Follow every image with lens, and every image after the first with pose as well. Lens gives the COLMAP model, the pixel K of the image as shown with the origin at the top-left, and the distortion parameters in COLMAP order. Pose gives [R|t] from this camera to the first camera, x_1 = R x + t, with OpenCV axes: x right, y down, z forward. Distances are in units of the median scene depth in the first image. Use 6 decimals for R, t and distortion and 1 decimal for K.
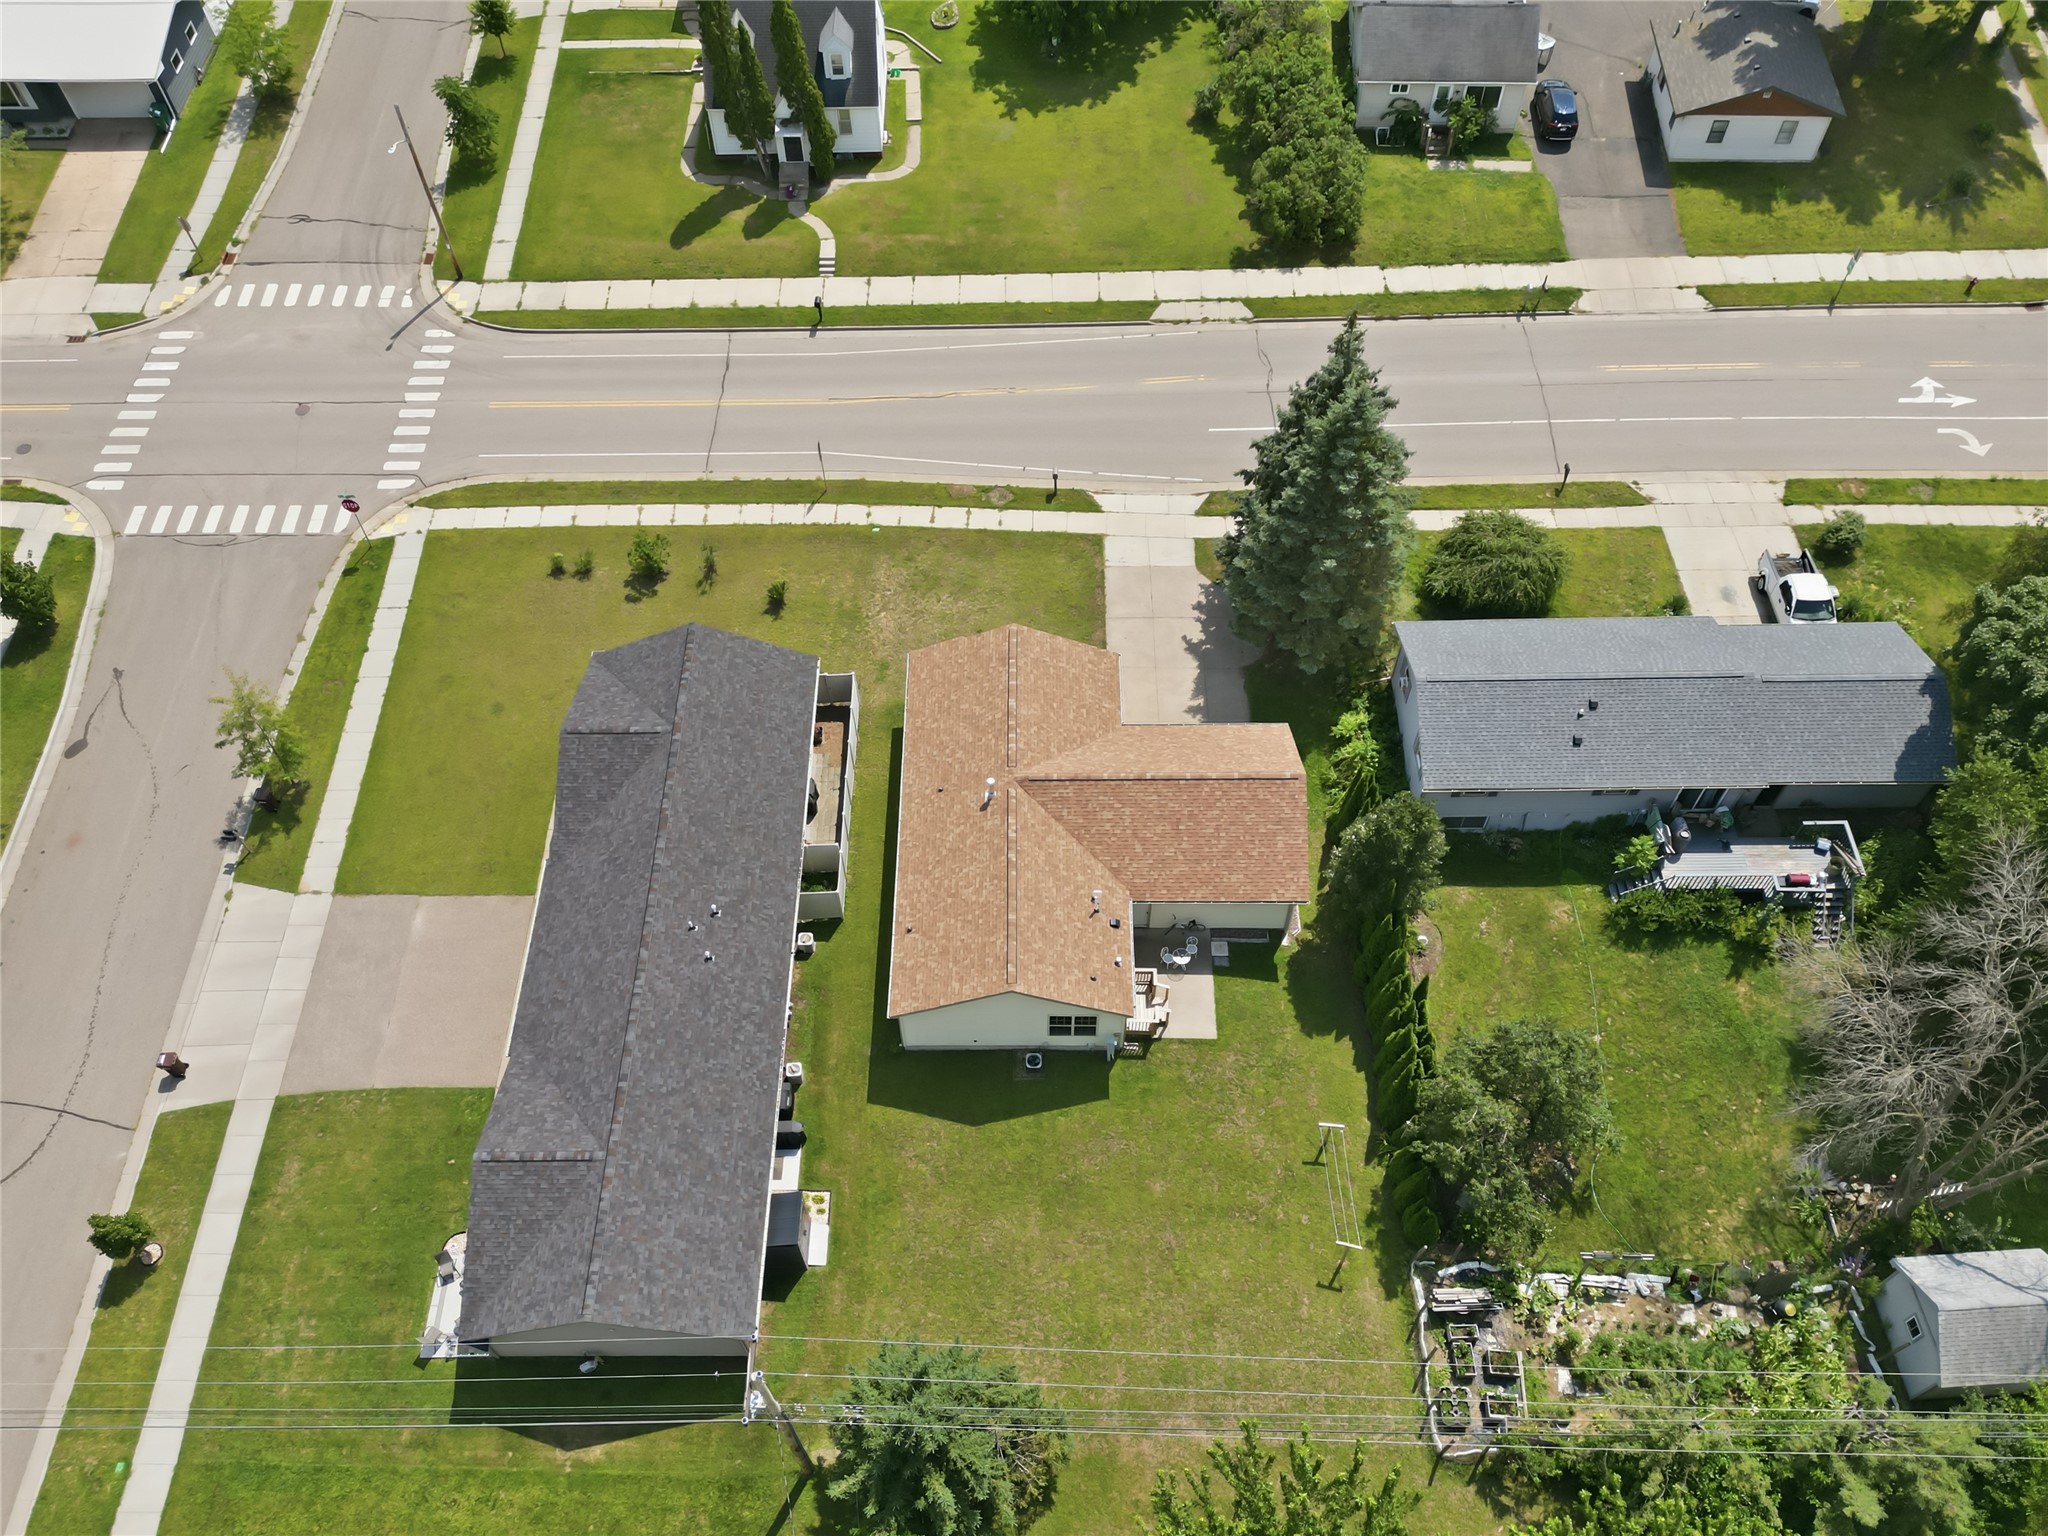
lens RADIAL K [[1484.0, 0, 994.8], [0, 1484.0, 962.2], [0, 0, 1]] dist [0.054376, -0.026975]
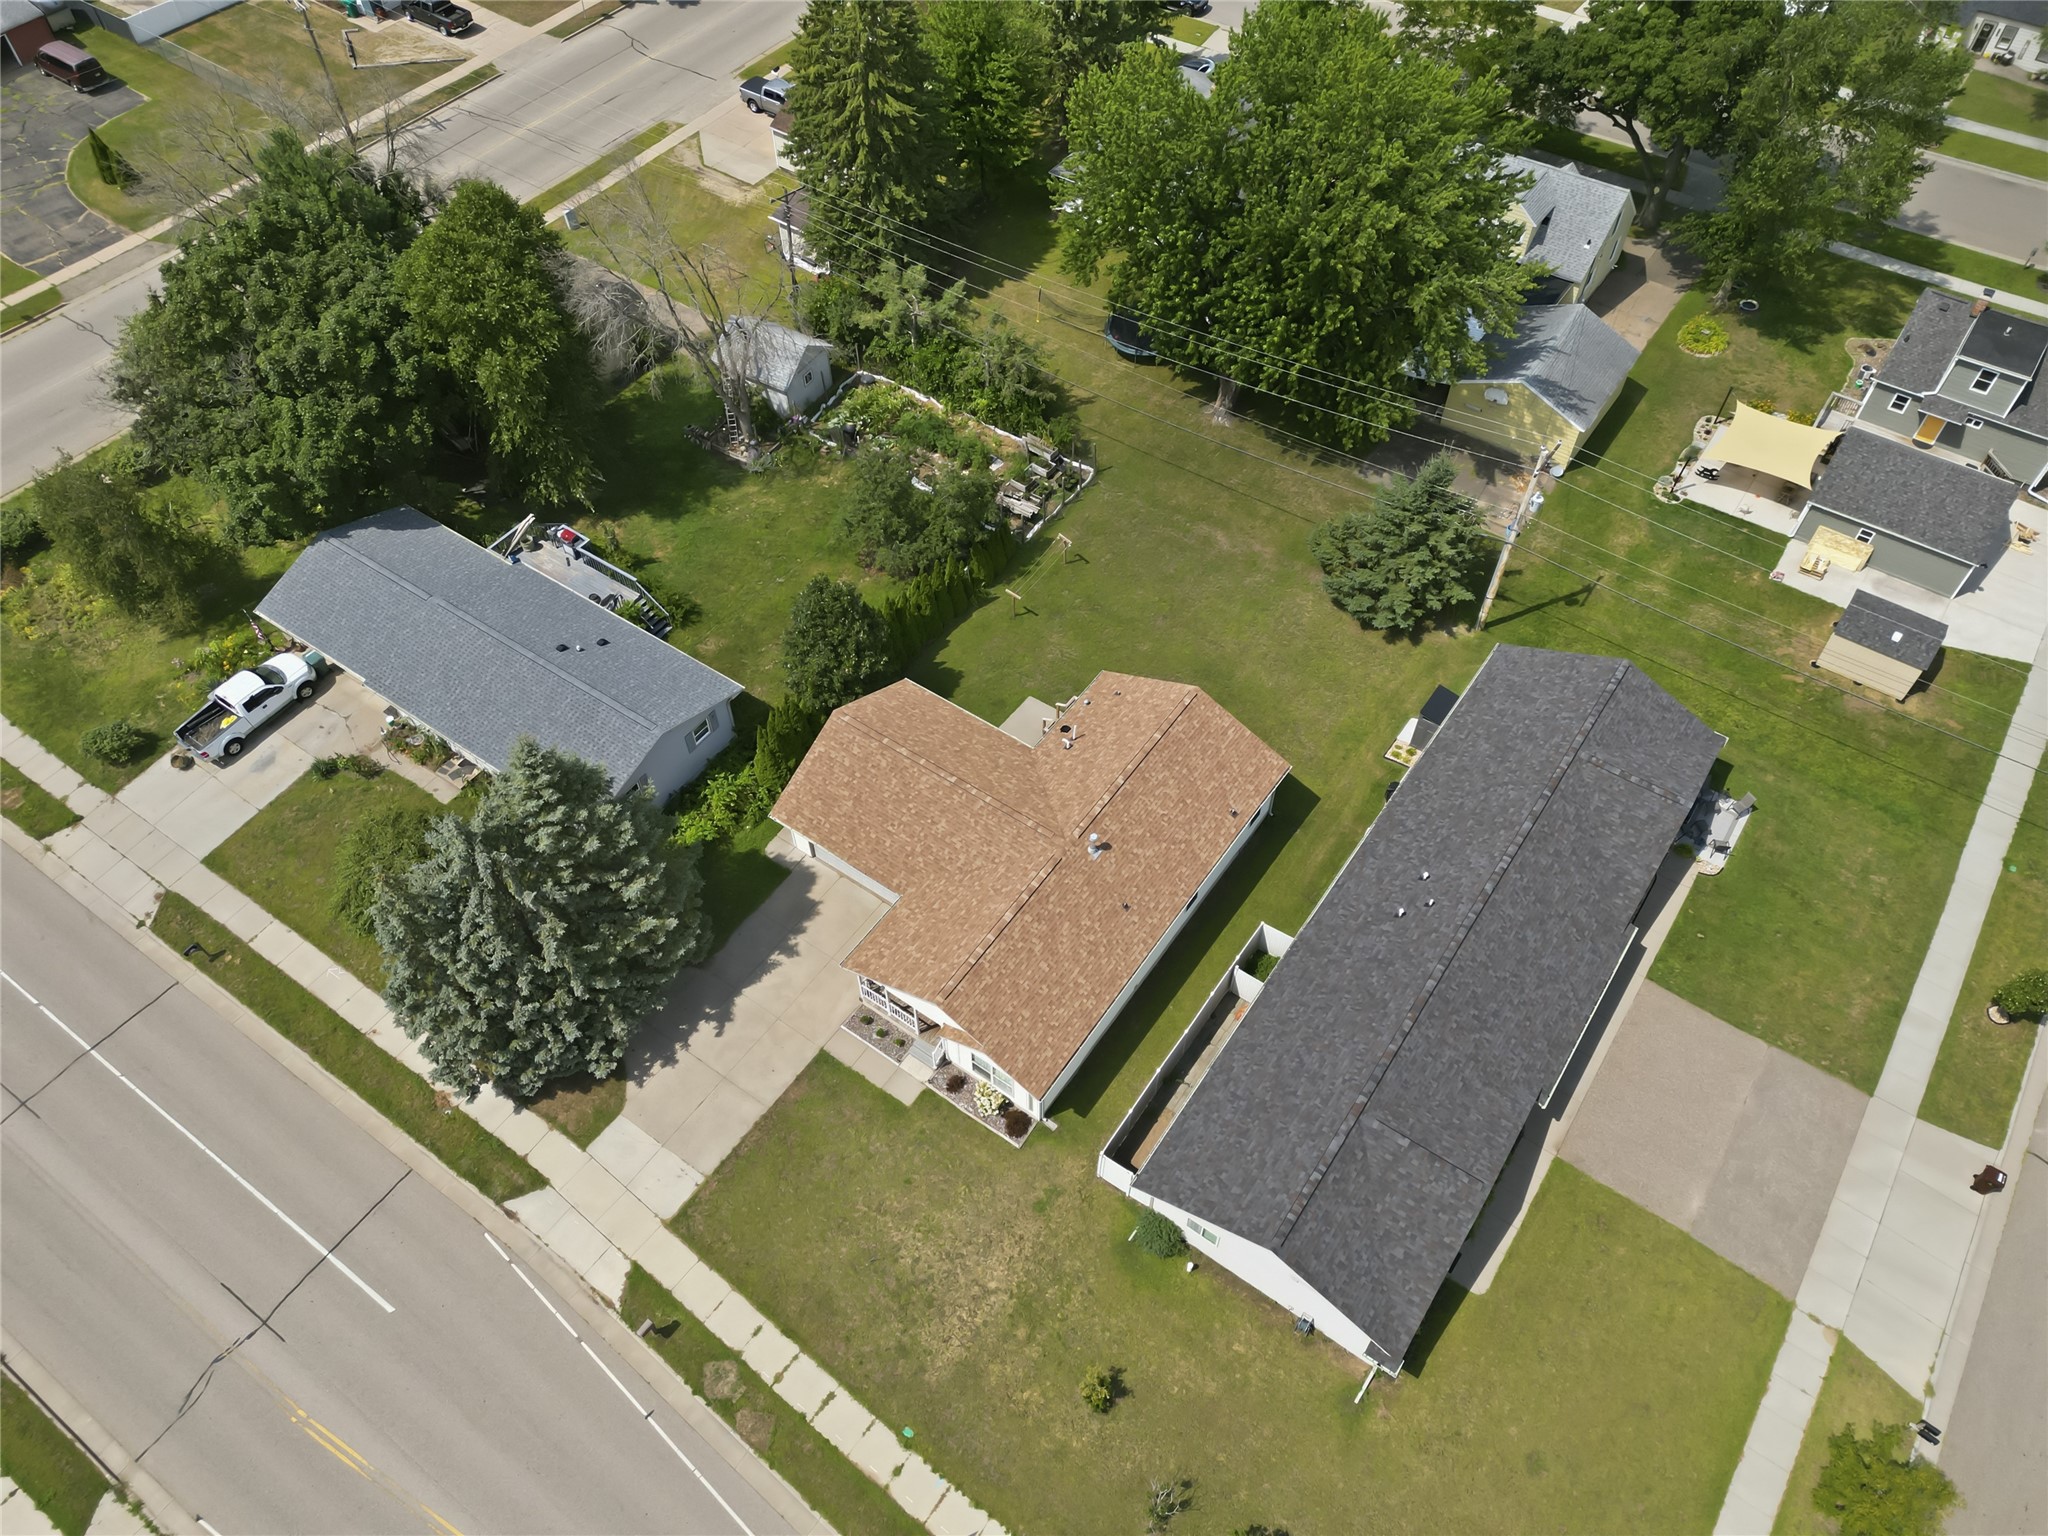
lens RADIAL K [[1433.9, 0, 1020.6], [0, 1433.9, 770.3], [0, 0, 1]] dist [0.084266, -0.083901]
pose [[-0.821907, -0.433629, 0.369371, -0.229125], [0.501980, -0.244895, 0.829483, -0.719231], [-0.269231, 0.867175, 0.418954, 0.460168]]
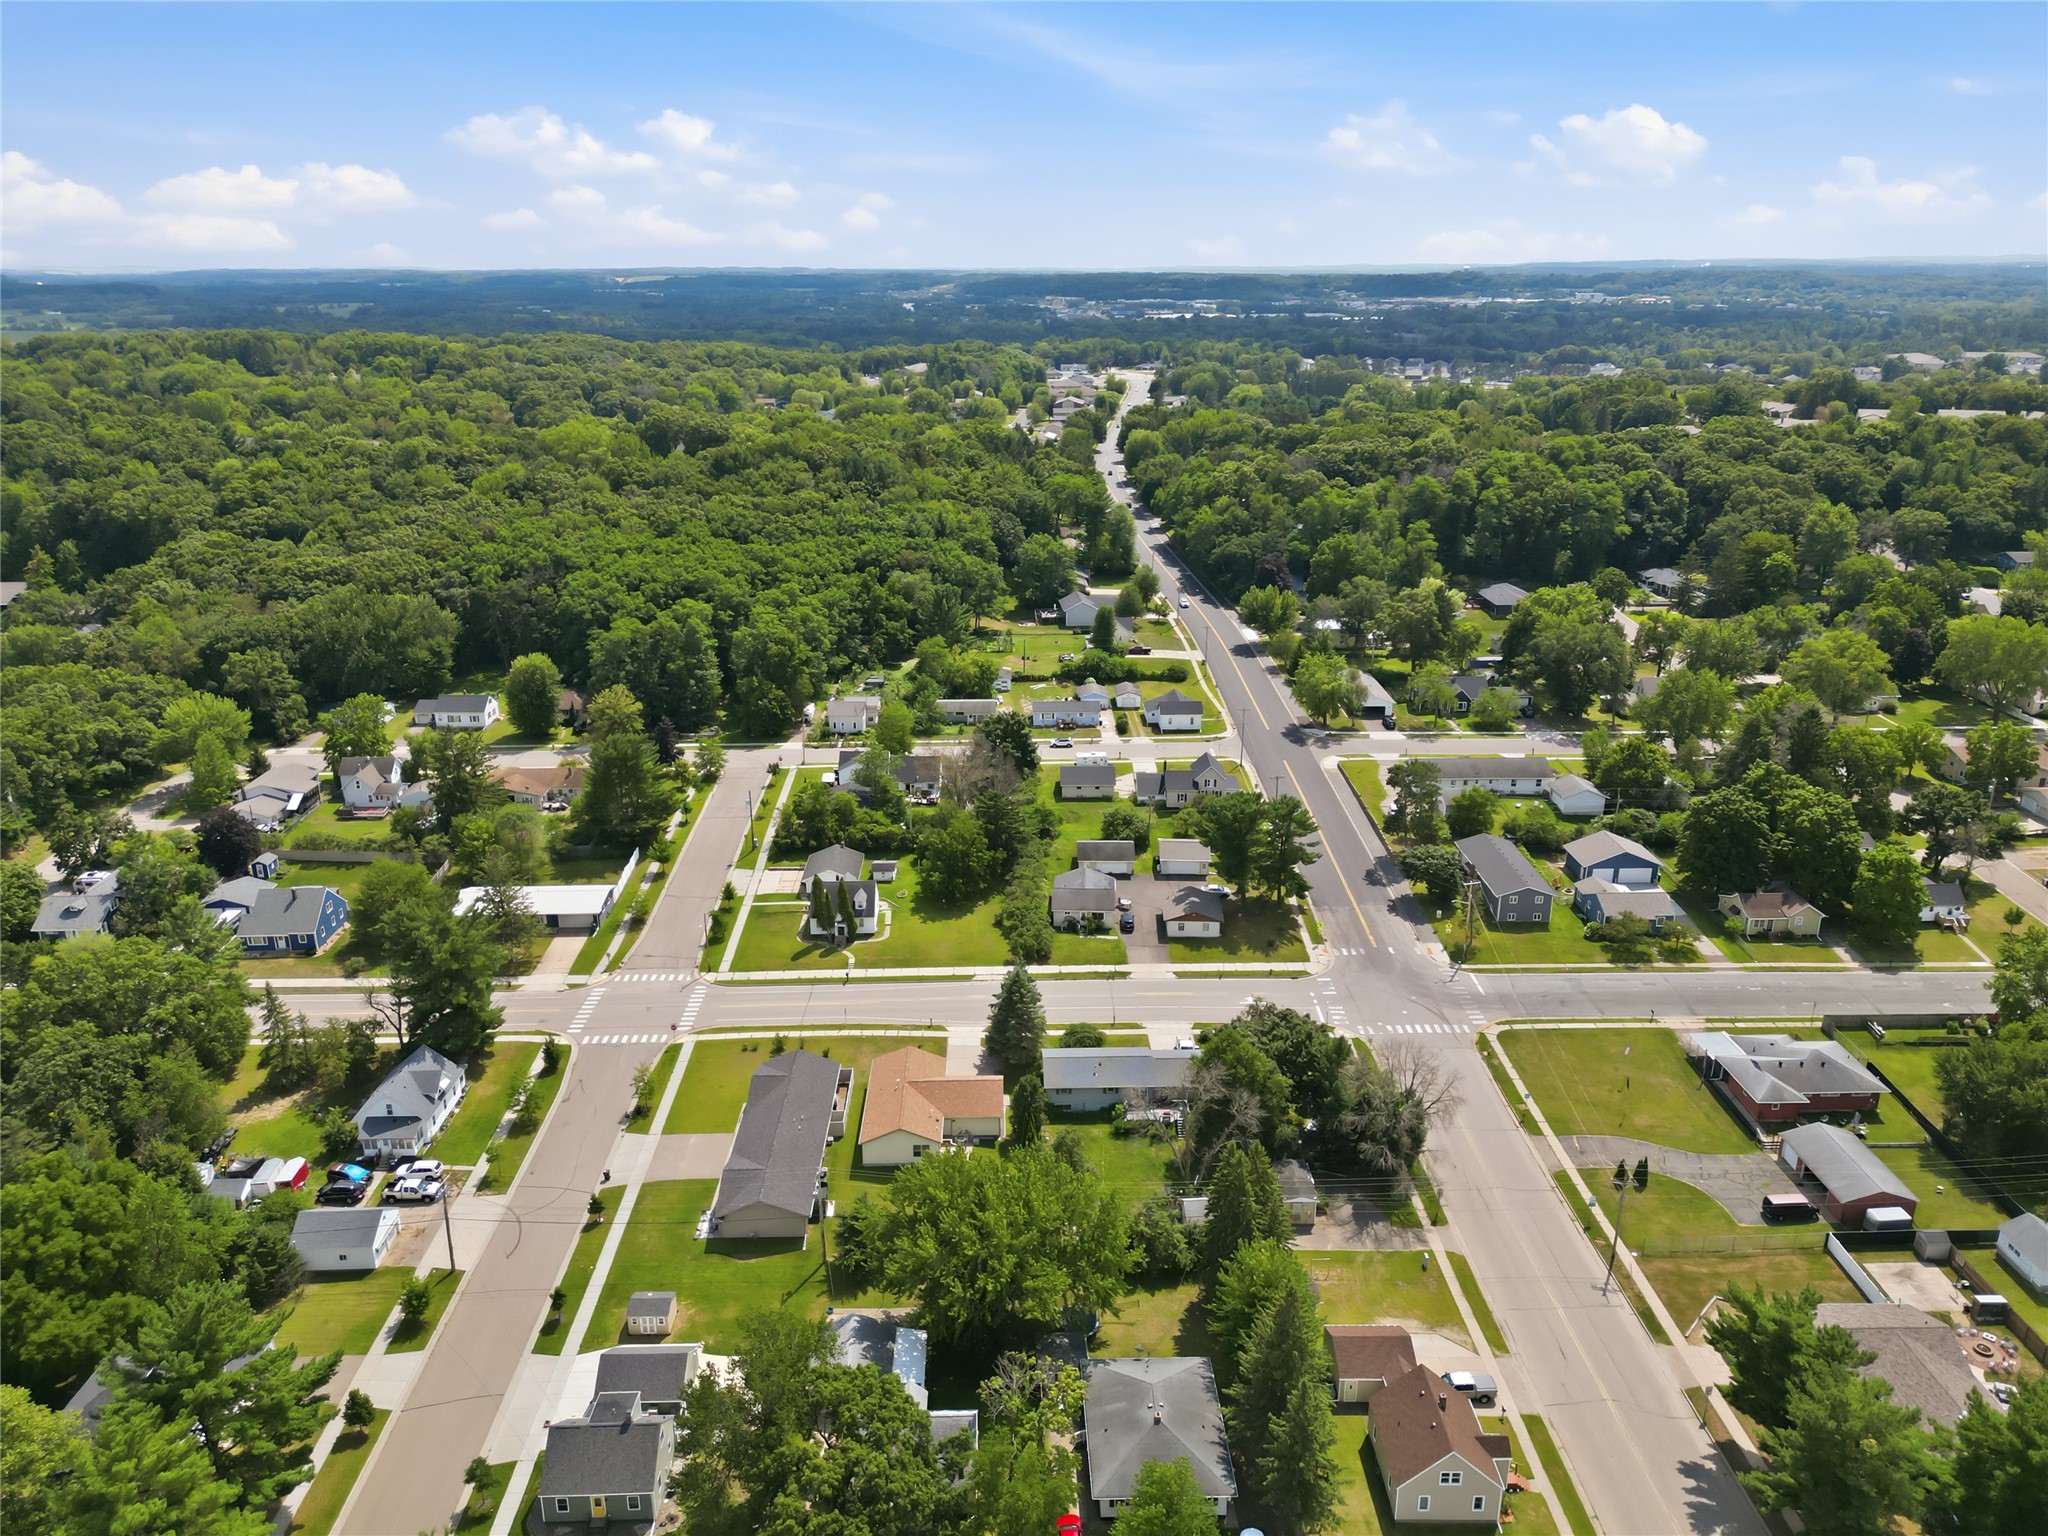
lens RADIAL K [[1460.8, 0, 1024.3], [0, 1460.8, 731.4], [0, 0, 1]] dist [0.133195, -0.224620]
pose [[0.999542, 0.007164, 0.029388, 0.128277], [0.014161, 0.747693, -0.663894, 1.066607], [-0.026729, 0.664006, 0.747249, -1.364748]]
